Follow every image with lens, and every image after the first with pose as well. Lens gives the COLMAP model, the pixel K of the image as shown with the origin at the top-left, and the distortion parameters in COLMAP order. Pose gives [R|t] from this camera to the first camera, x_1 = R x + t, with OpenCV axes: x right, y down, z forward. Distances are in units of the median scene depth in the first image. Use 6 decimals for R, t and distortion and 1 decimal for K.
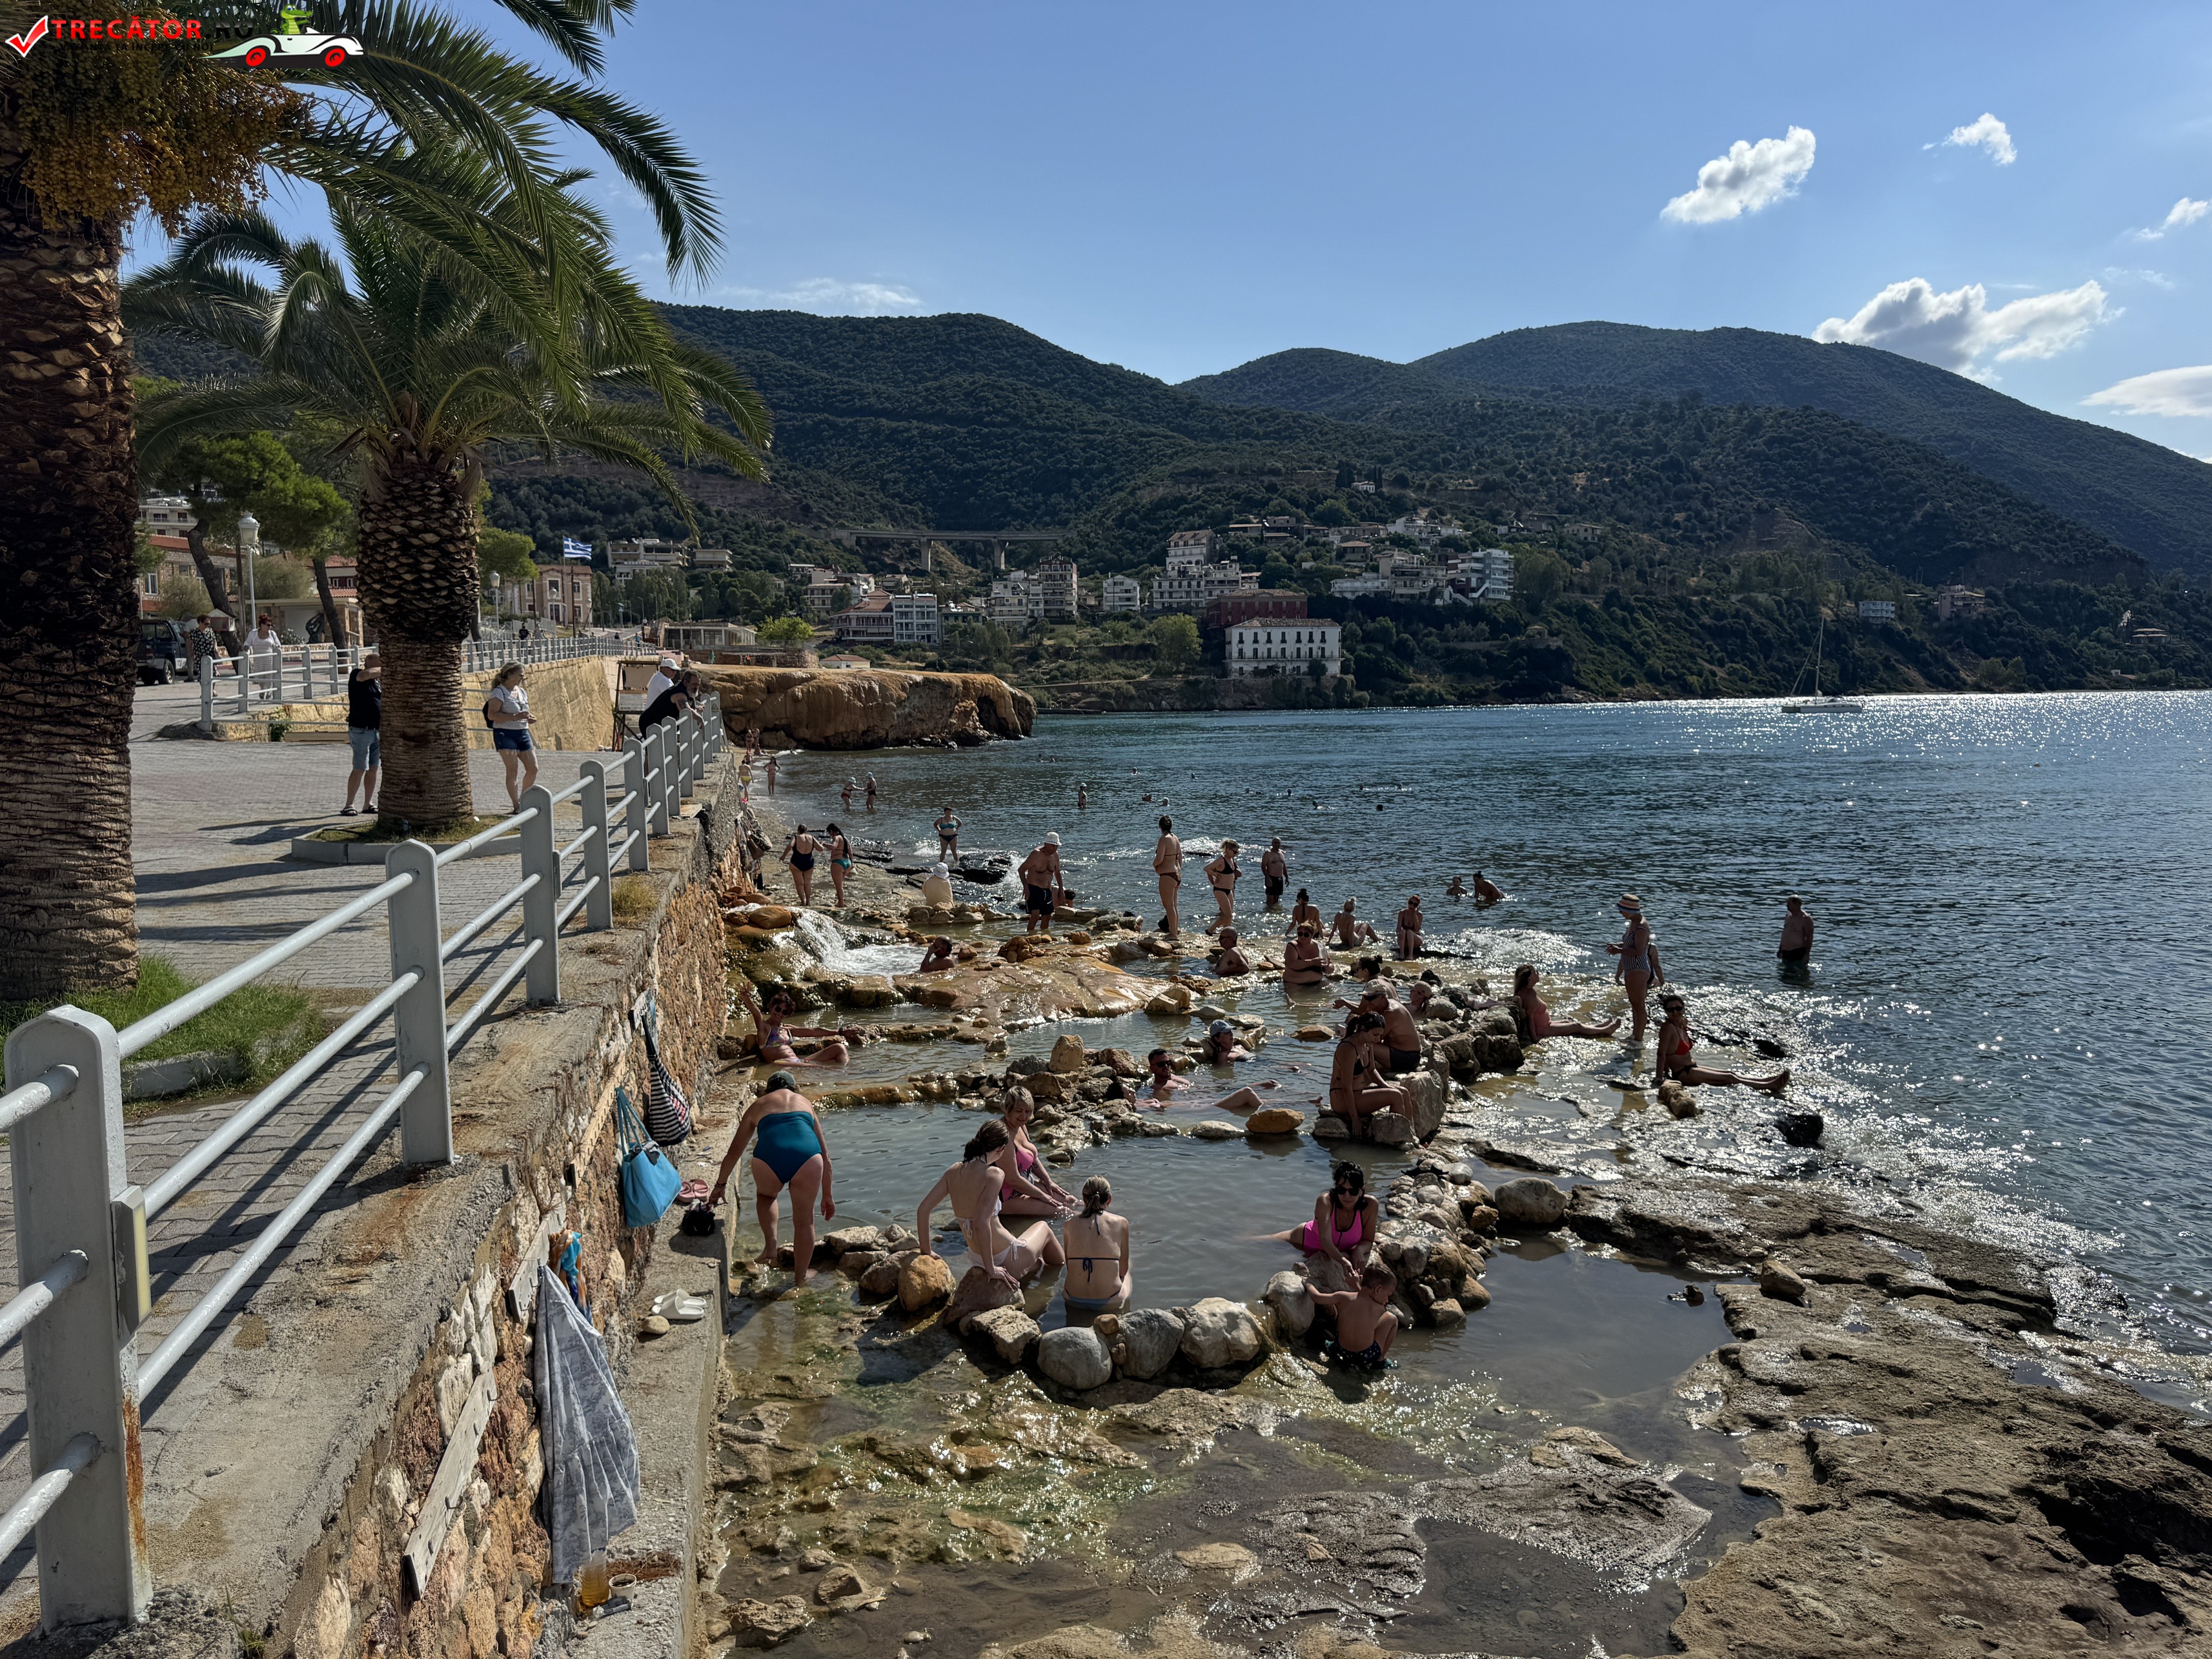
lens RADIAL K [[1558.5, 0, 1103.7], [0, 1558.5, 853.4], [0, 0, 1]] dist [0.071378, -0.099042]
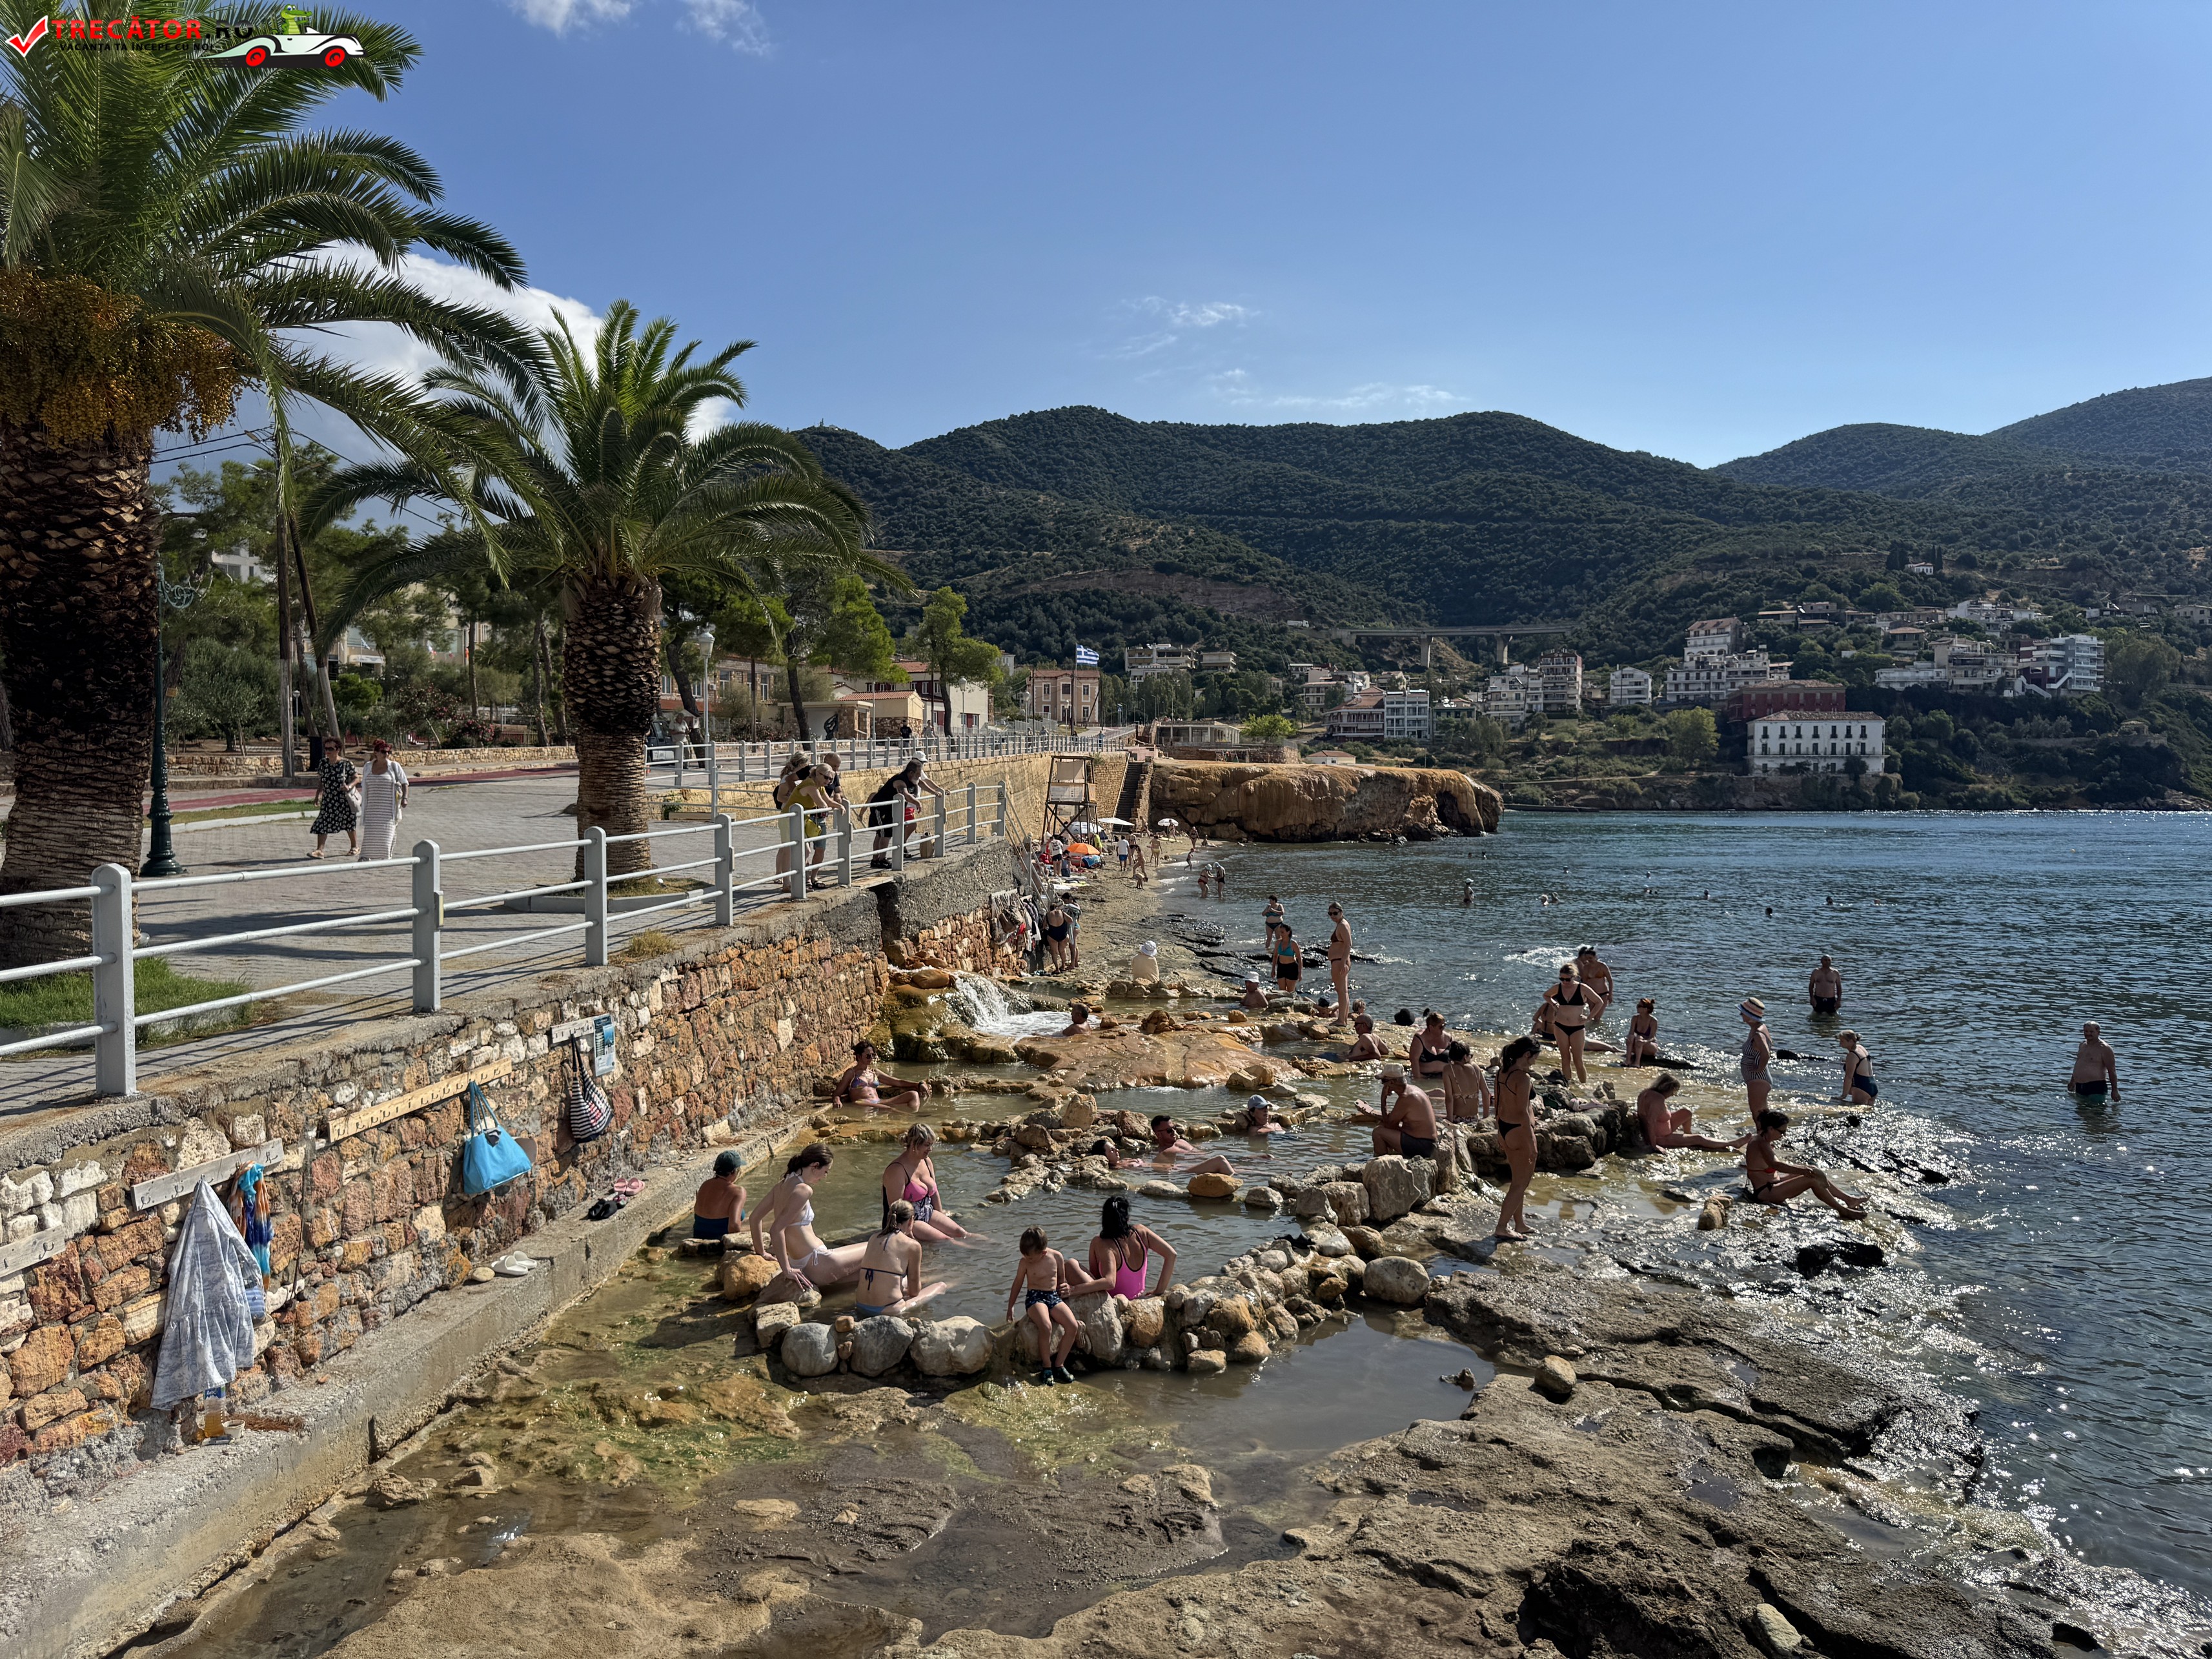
lens RADIAL K [[1558.5, 0, 1106.9], [0, 1558.5, 843.6], [0, 0, 1]] dist [0.071378, -0.099042]
pose [[0.949668, 0.022417, -0.312456, 0.113459], [-0.043331, 0.997248, -0.060151, 0.002668], [0.310248, 0.070663, 0.948026, -0.010385]]
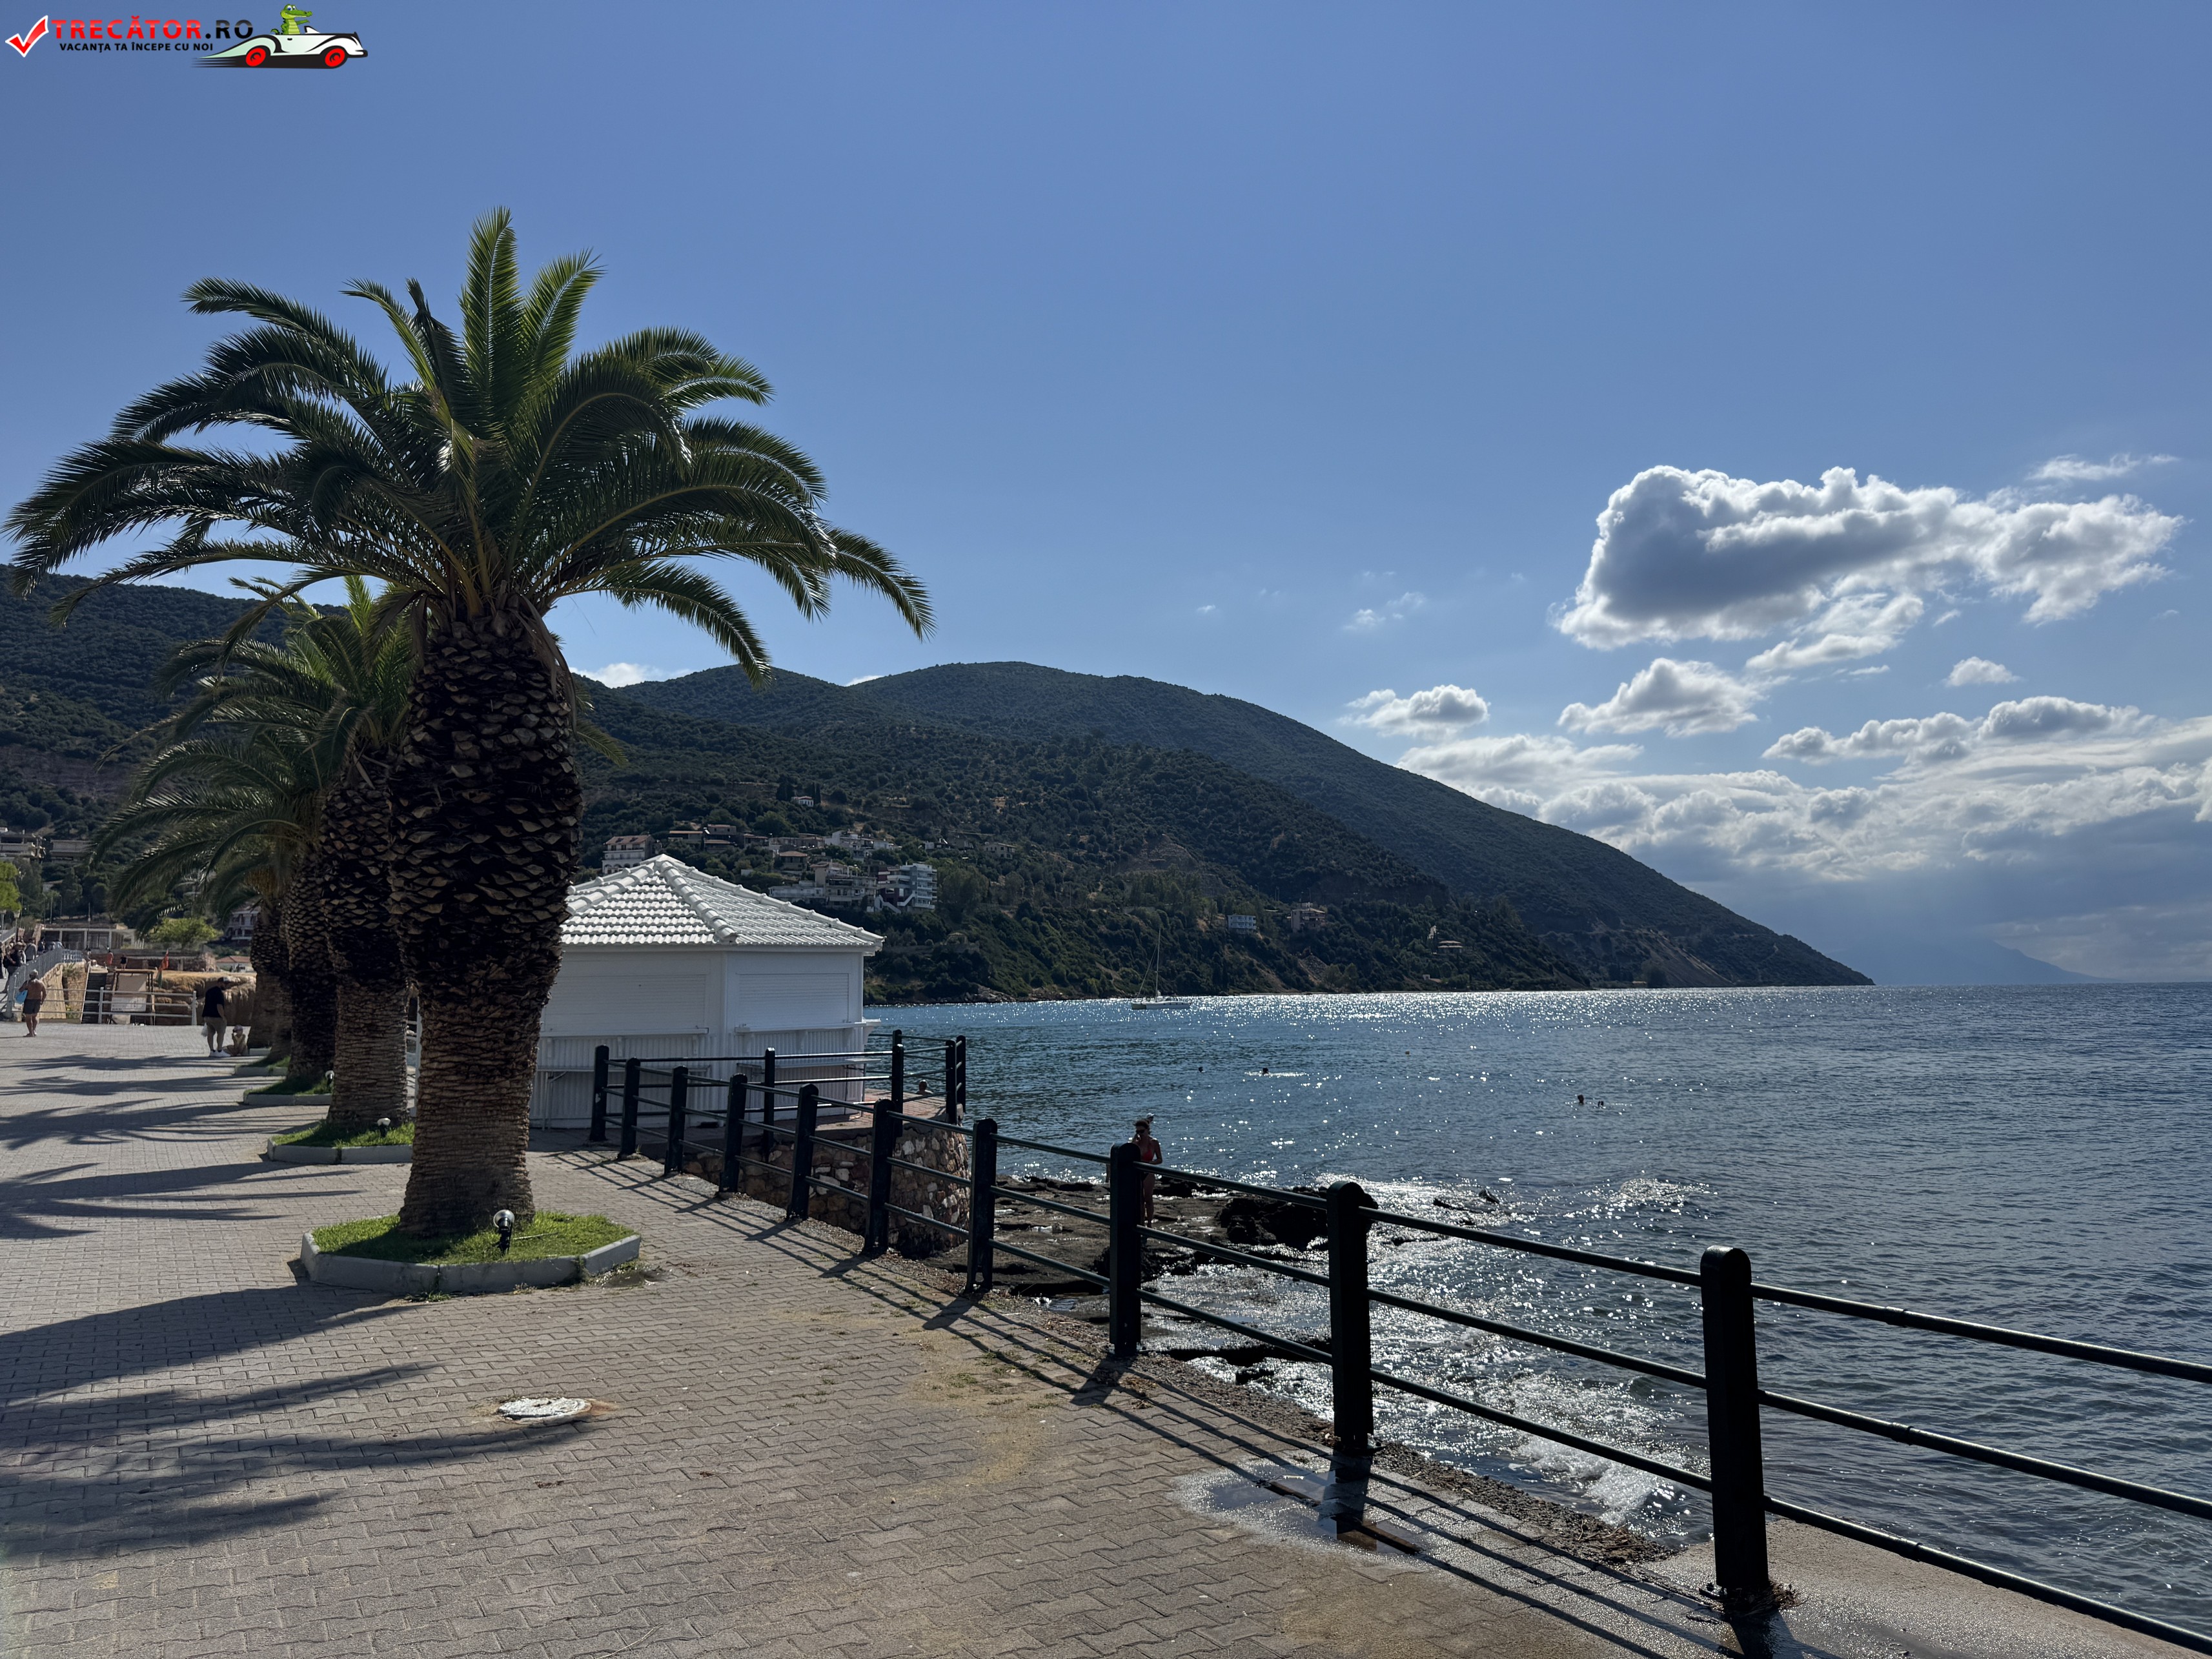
lens RADIAL K [[1558.5, 0, 1140.5], [0, 1558.5, 826.2], [0, 0, 1]] dist [0.071378, -0.099042]
pose [[0.932598, 0.035861, 0.359130, -0.015388], [0.039476, 0.978946, -0.200265, 0.075672], [-0.358750, 0.200944, 0.911548, -0.707766]]
